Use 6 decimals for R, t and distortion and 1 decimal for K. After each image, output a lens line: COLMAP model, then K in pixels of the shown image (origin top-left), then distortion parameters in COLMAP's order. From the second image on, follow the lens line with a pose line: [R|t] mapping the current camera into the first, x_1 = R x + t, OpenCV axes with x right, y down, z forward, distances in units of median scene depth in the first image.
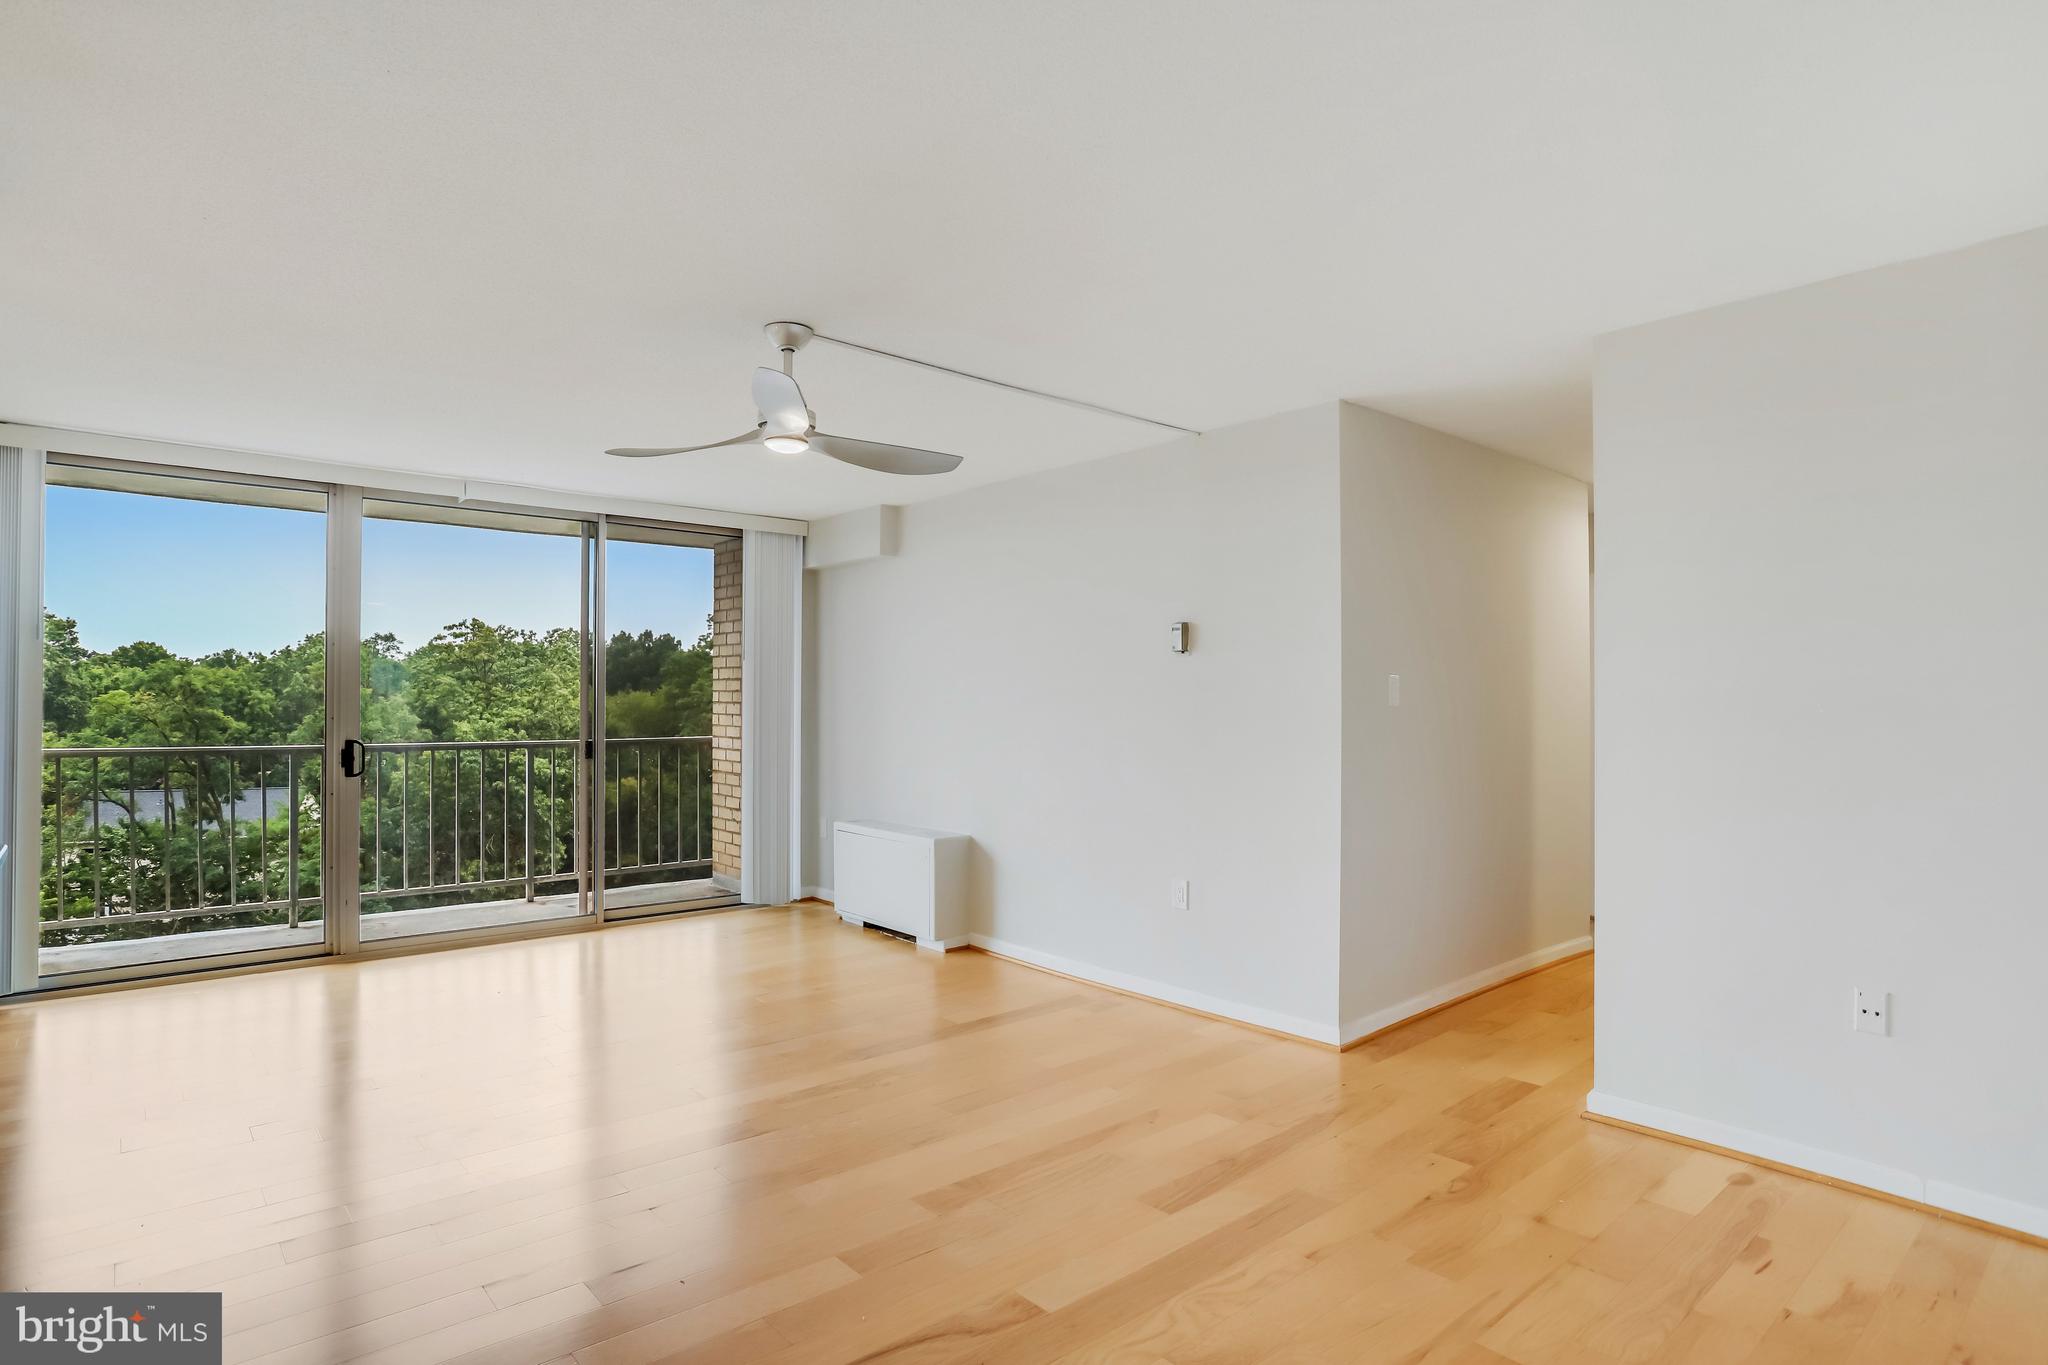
lens RADIAL K [[1077.6, 0, 1021.9], [0, 1077.6, 696.7], [0, 0, 1]] dist [-0.039987, 0.009186]
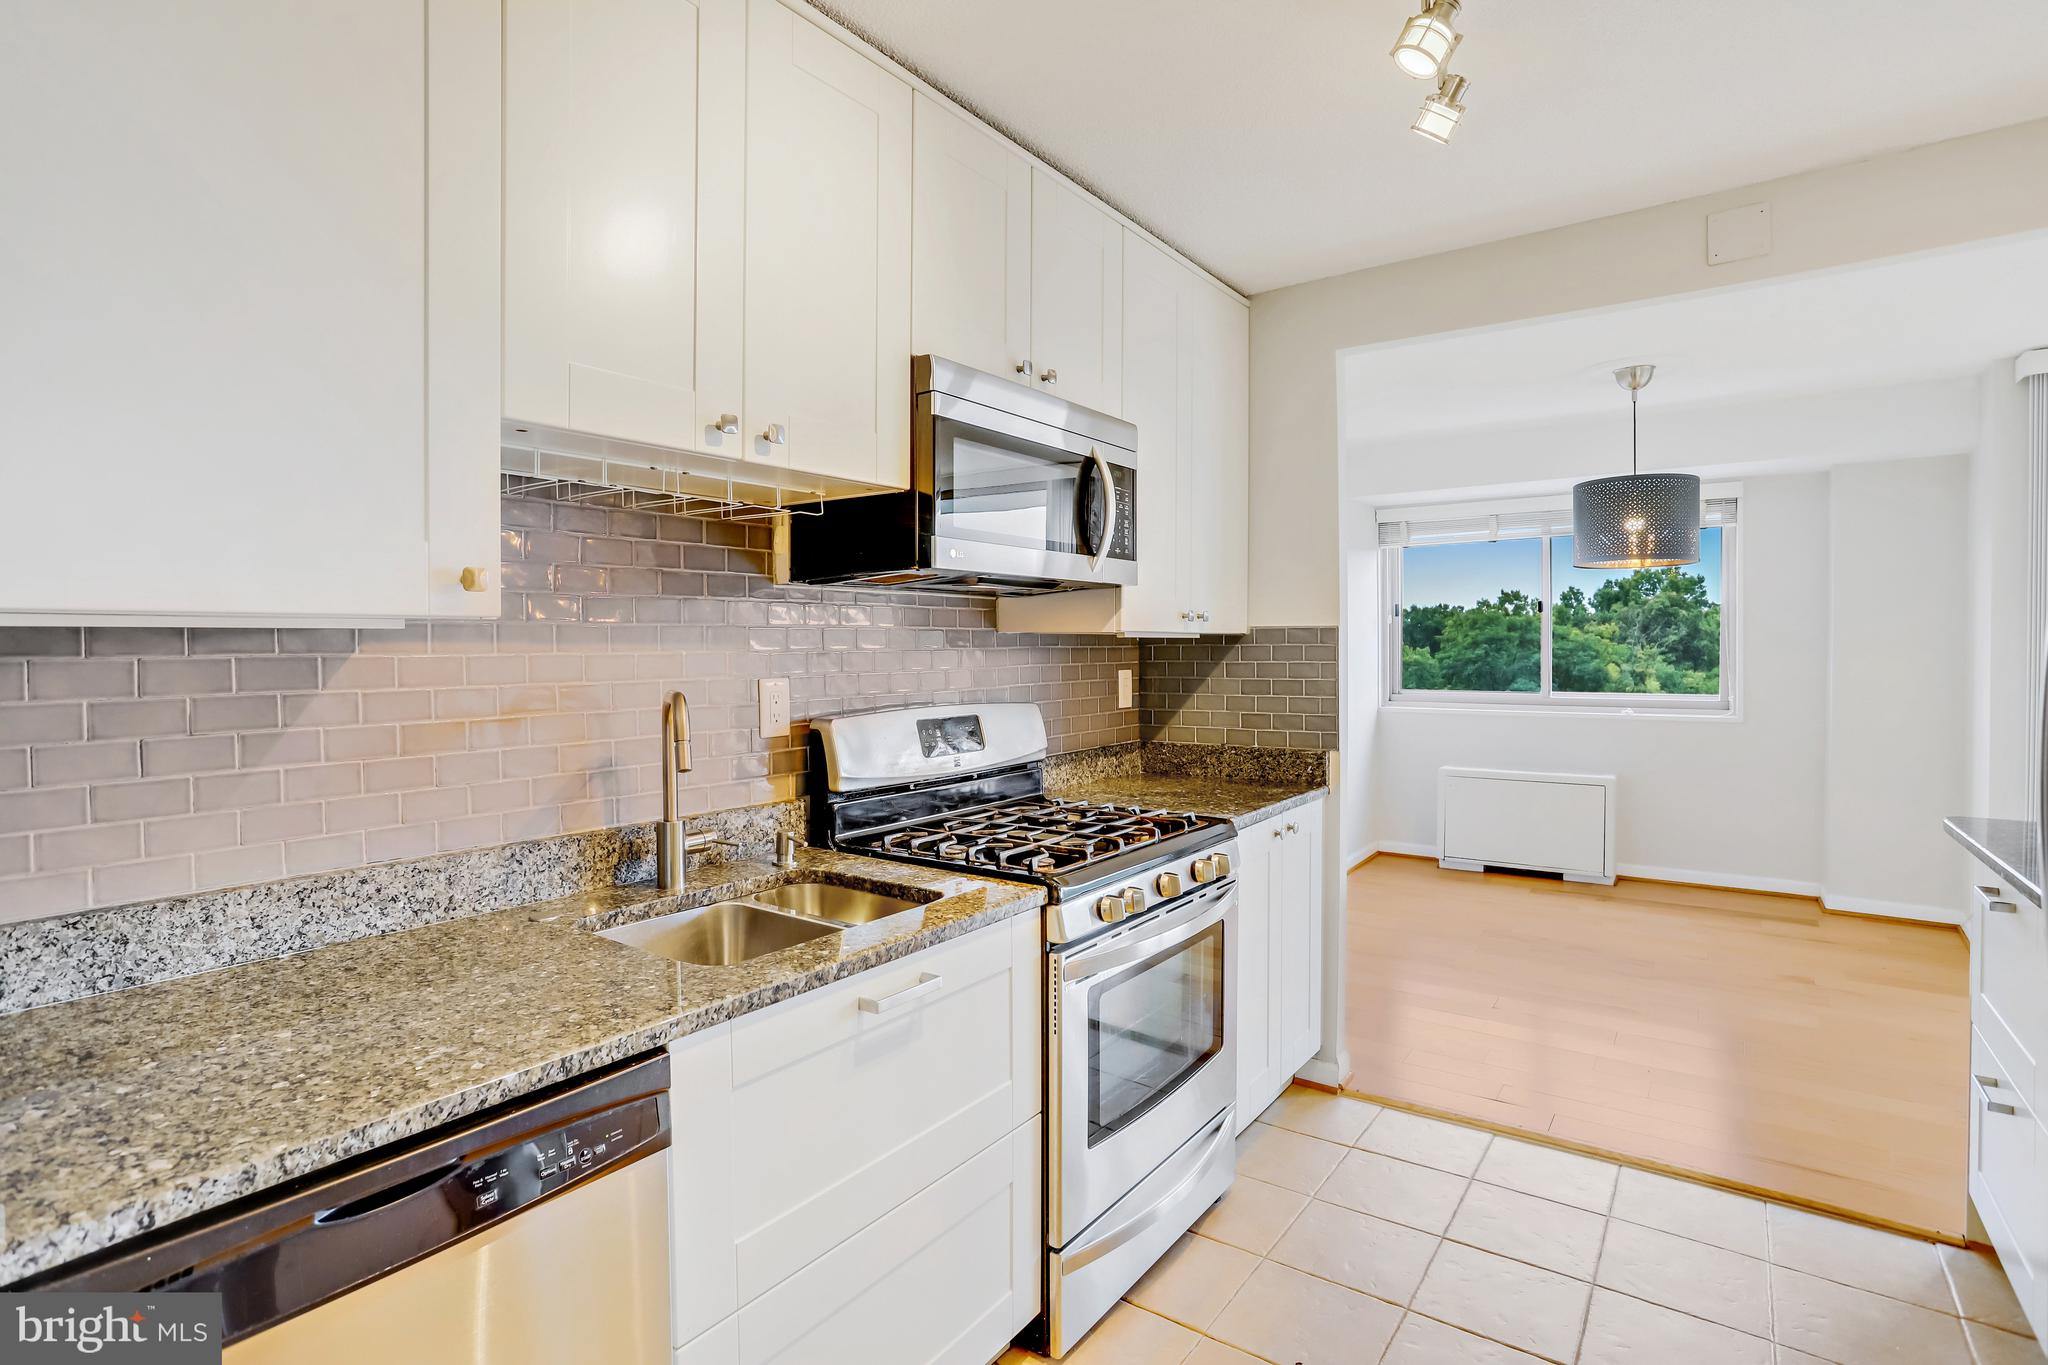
lens RADIAL K [[993.8, 0, 1034.5], [0, 993.8, 672.1], [0, 0, 1]] dist [-0.012313, 0.004326]
pose [[0.245827, 0.018939, -0.969129, -0.033444], [0.012730, 0.999660, 0.022765, -0.000724], [0.969230, -0.017933, 0.245502, -0.008278]]
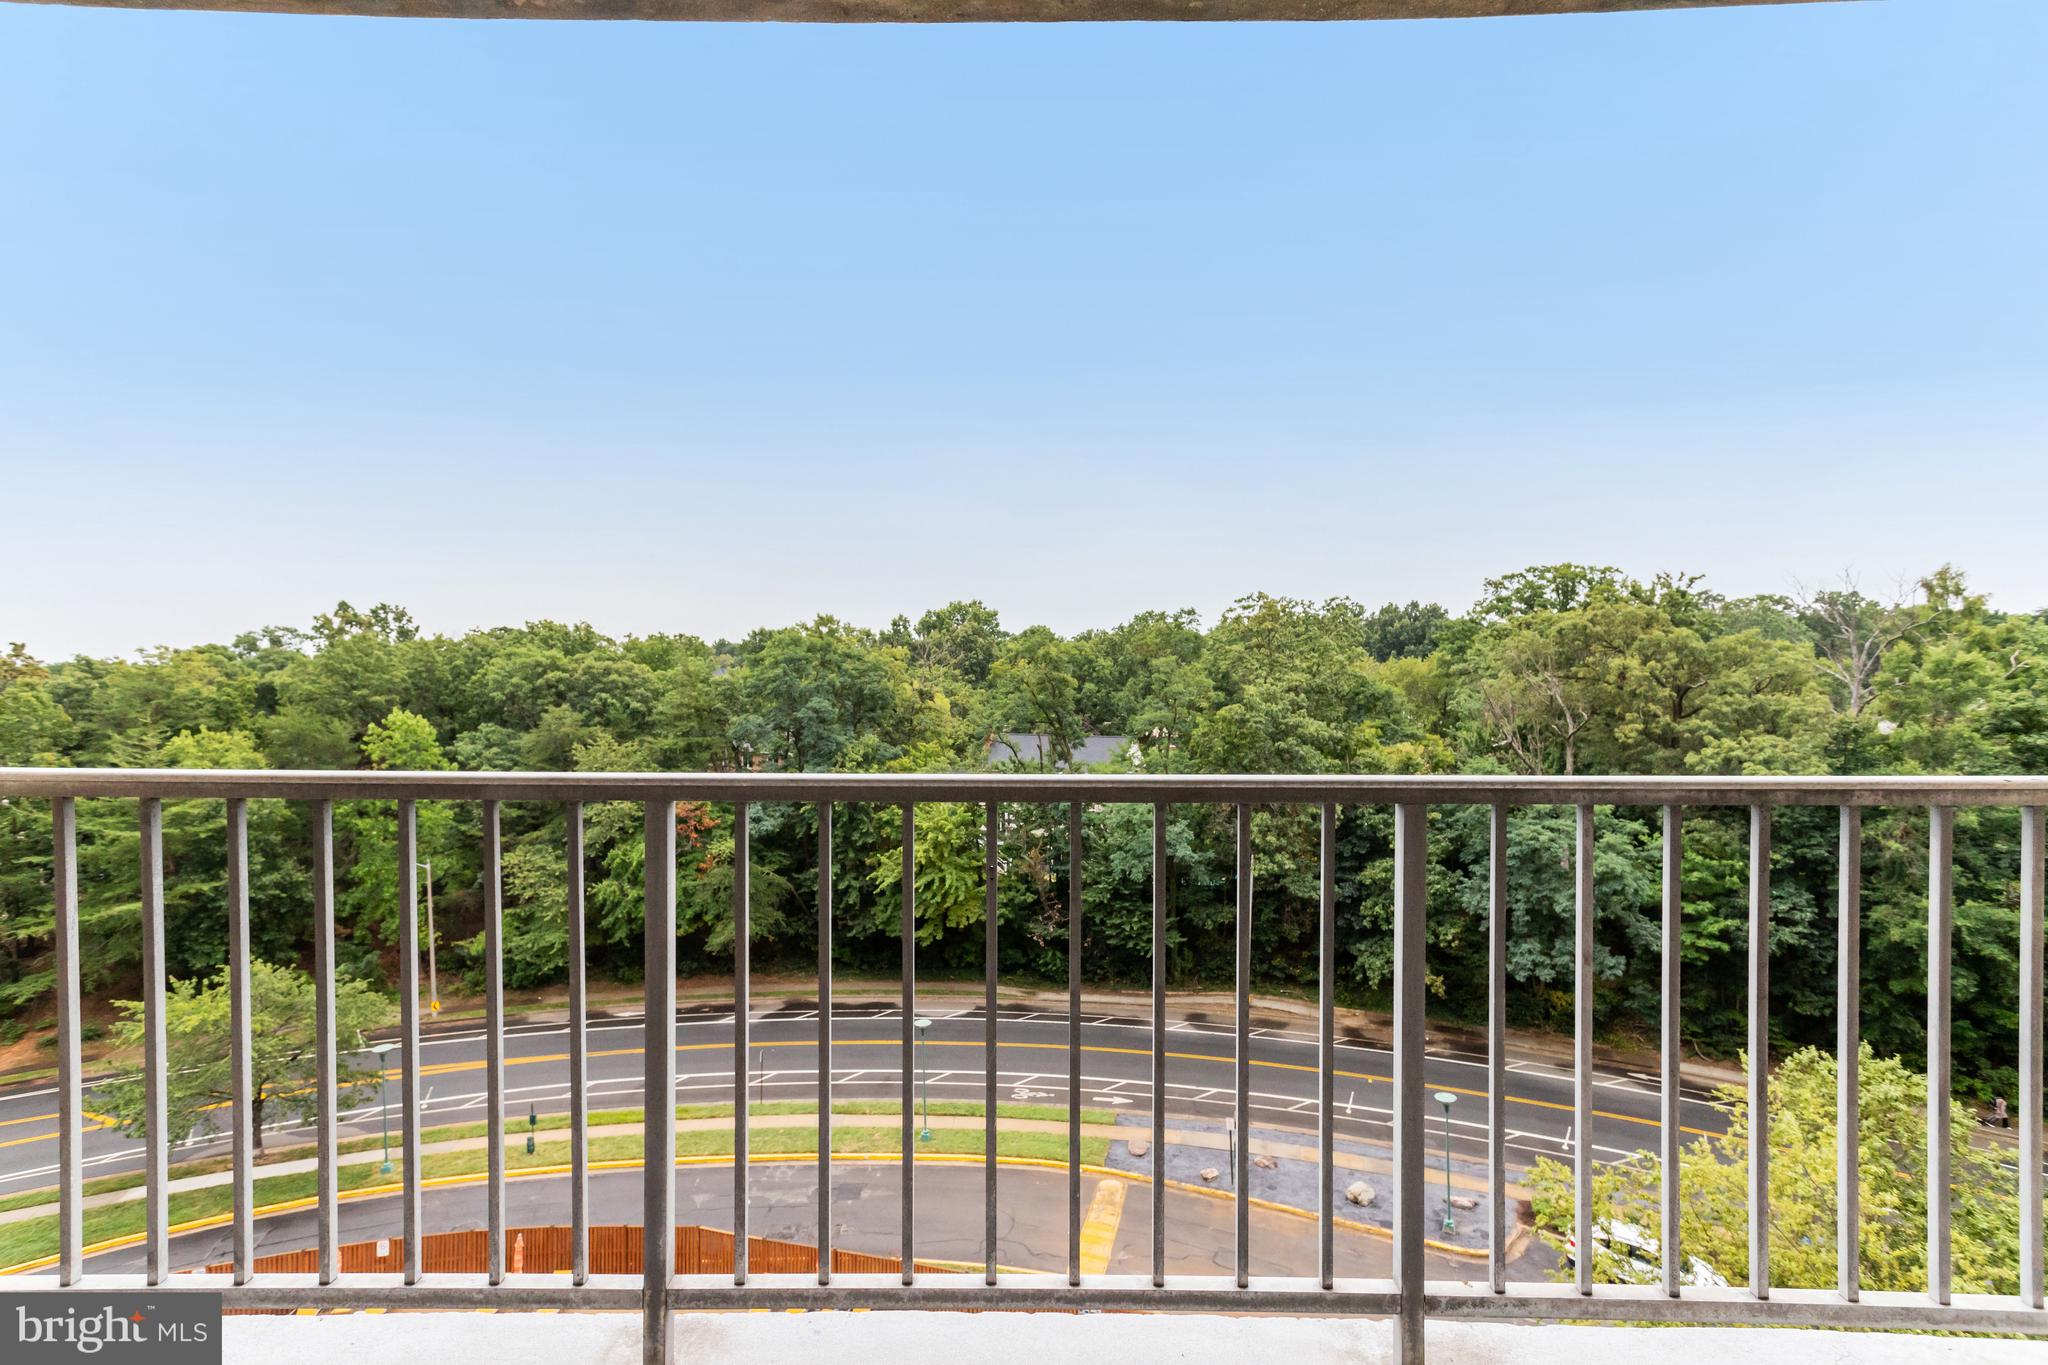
lens RADIAL K [[966.1, 0, 1018.8], [0, 966.1, 673.7], [0, 0, 1]] dist [0.027220, 0.000569]
pose [[0.751656, 0.003253, -0.659547, -0.052398], [0.003545, 0.999953, 0.008972, 0.001819], [0.659546, -0.009082, 0.751610, 0.106867]]
